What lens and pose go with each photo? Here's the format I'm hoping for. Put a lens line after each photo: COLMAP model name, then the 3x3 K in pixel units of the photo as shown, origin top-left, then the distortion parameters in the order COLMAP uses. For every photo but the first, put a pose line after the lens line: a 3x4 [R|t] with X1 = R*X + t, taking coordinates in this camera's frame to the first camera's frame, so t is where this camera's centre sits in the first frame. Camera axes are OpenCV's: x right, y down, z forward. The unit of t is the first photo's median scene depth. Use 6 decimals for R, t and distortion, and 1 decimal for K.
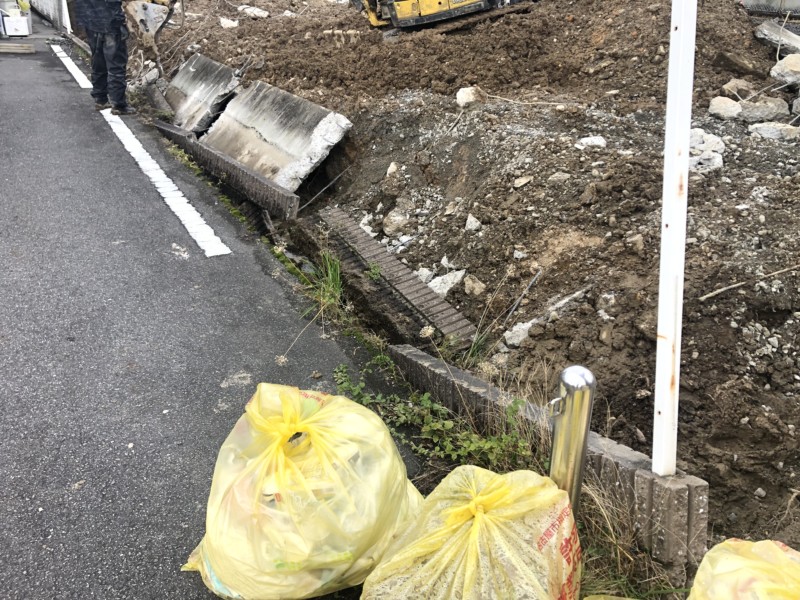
lens RADIAL K [[636.5, 0, 400.0], [0, 636.5, 300.0], [0, 0, 1]] dist [0.013394, 0.003188]
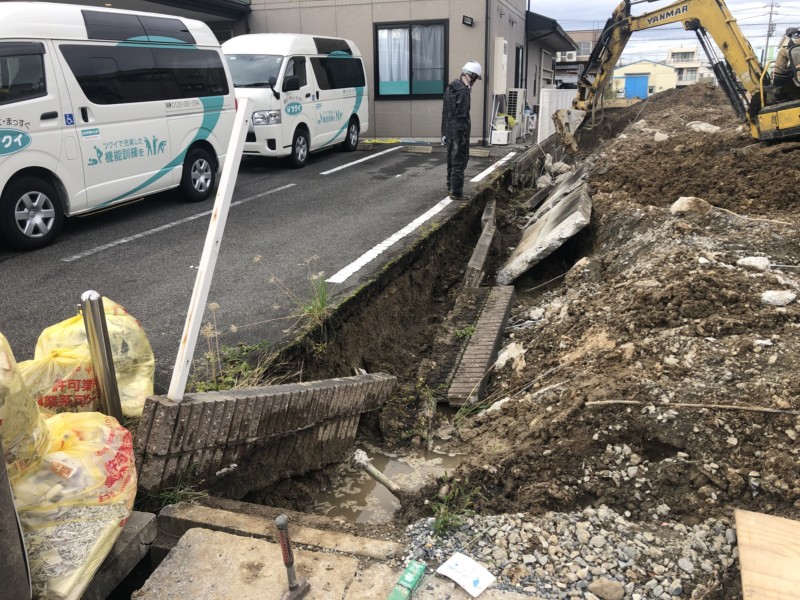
lens RADIAL K [[636.5, 0, 400.0], [0, 636.5, 300.0], [0, 0, 1]] dist [0.013394, 0.003188]
pose [[0.700372, 0.194272, -0.686832, 0.722587], [-0.301773, 0.952611, -0.038274, -0.022912], [0.646848, 0.234074, 0.725808, 0.077188]]
